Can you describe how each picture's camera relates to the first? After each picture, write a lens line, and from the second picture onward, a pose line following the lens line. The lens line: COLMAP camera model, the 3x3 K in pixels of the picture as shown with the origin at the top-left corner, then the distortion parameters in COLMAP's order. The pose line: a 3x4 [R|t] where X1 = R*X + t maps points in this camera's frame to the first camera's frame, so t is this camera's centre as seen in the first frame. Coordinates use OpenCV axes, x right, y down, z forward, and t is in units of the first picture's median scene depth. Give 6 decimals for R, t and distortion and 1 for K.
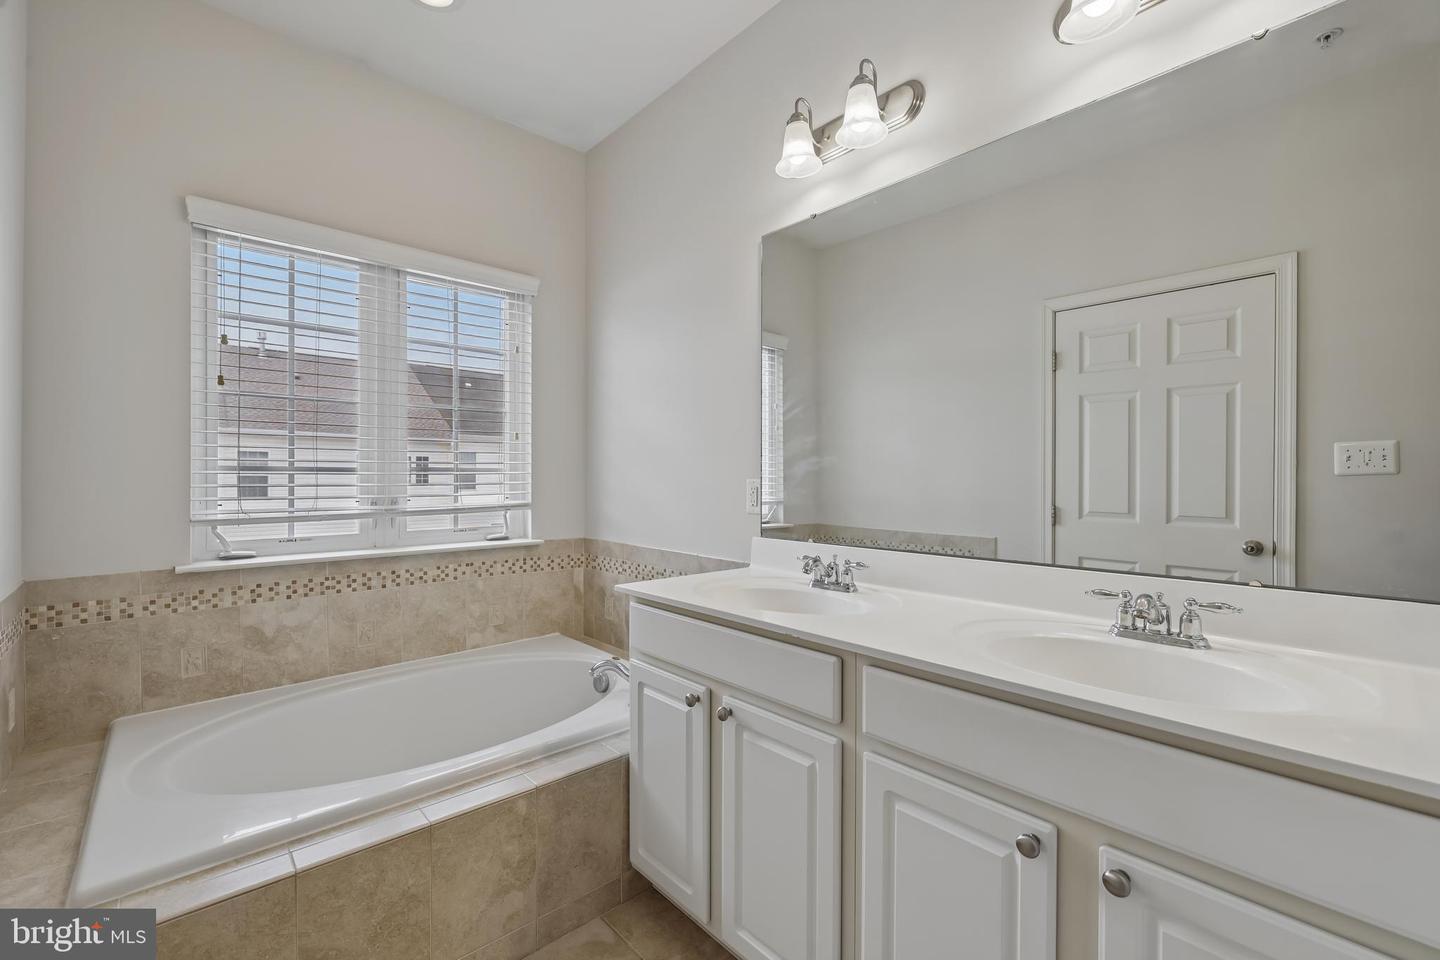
lens RADIAL K [[609.8, 0, 717.6], [0, 609.8, 492.8], [0, 0, 1]] dist [-0.000807, 0.000007]
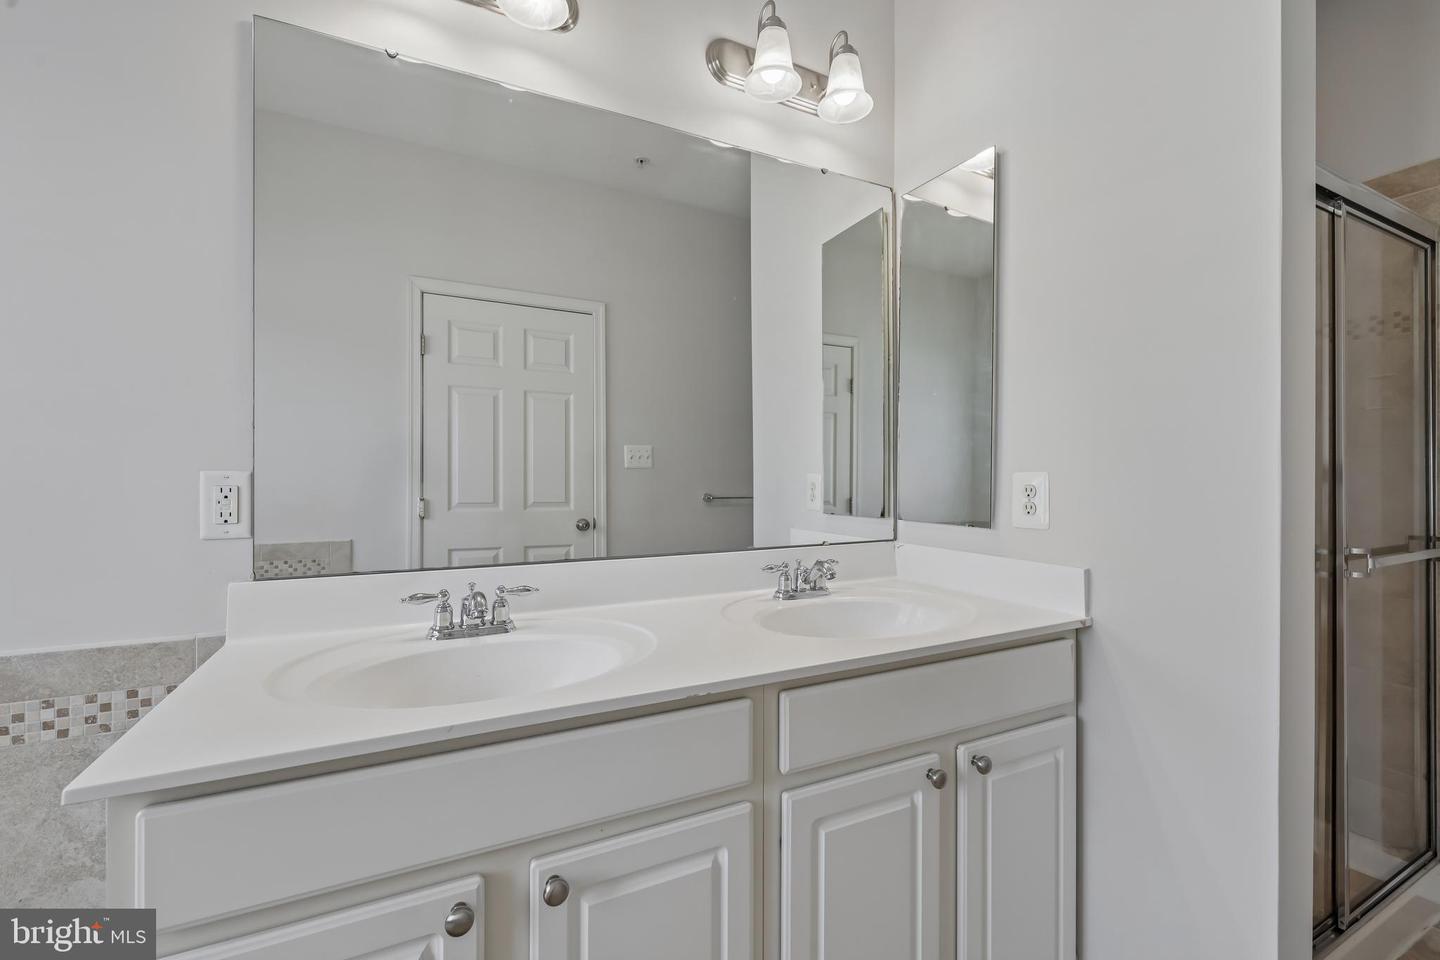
lens RADIAL K [[604.2, 0, 711.6], [0, 604.2, 474.6], [0, 0, 1]] dist [0.000380, -0.000082]
pose [[0.269208, -0.005559, 0.963066, -0.284118], [0.017550, 0.999846, 0.000866, -0.011120], [-0.962922, 0.016668, 0.269264, 0.414010]]
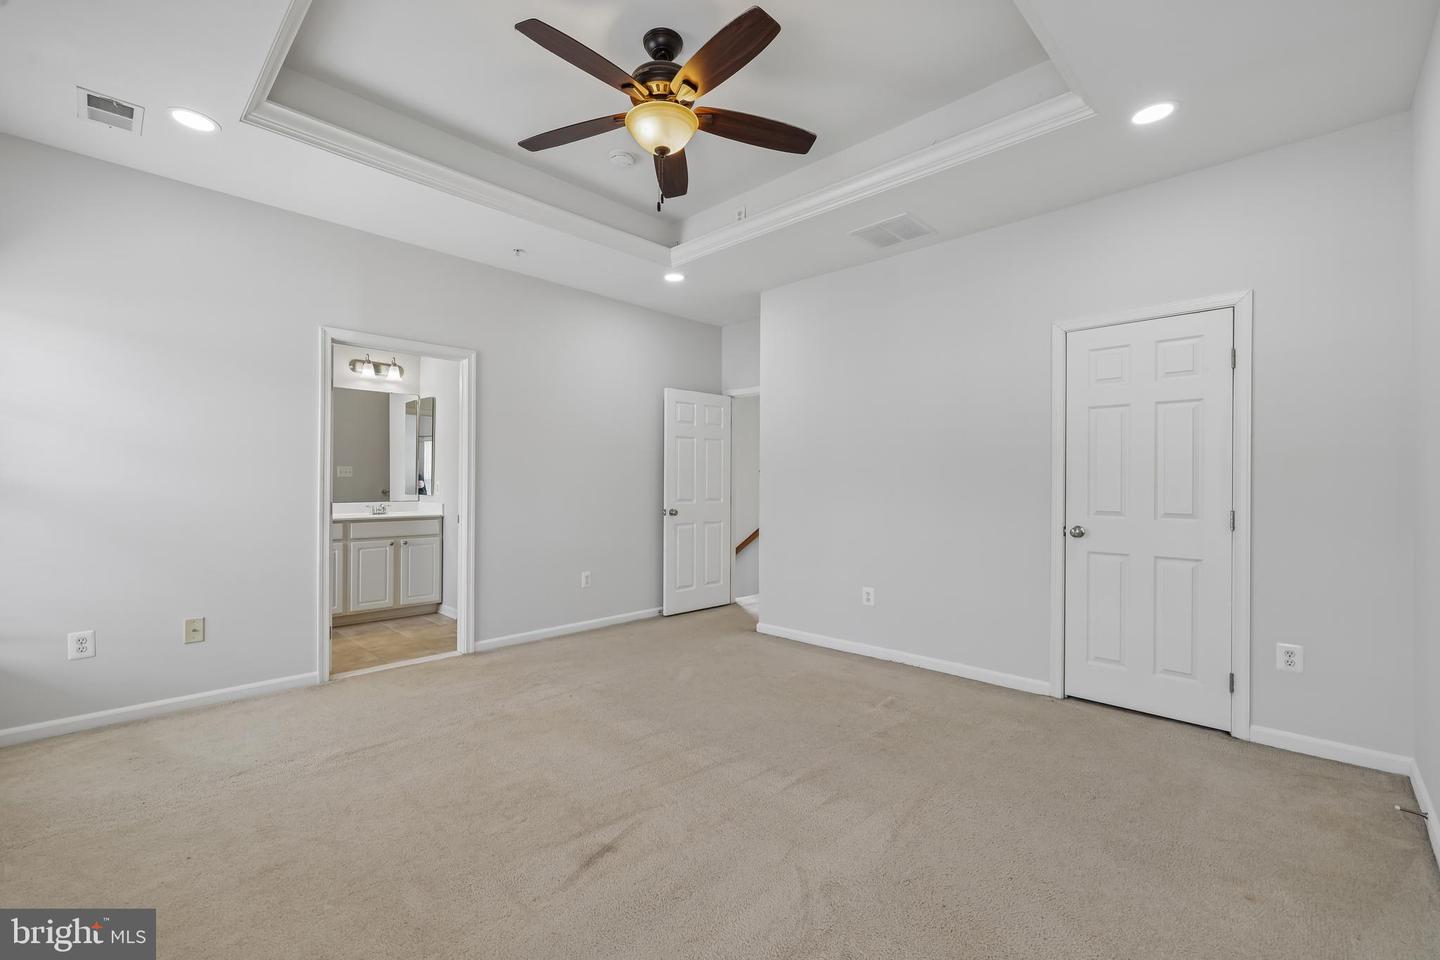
lens RADIAL K [[604.2, 0, 711.6], [0, 604.2, 474.6], [0, 0, 1]] dist [0.000380, -0.000082]
pose [[-0.075658, -0.002008, 0.997132, -2.065808], [0.017251, 0.999846, 0.003323, -0.019170], [-0.996985, 0.017453, -0.075612, -0.610526]]
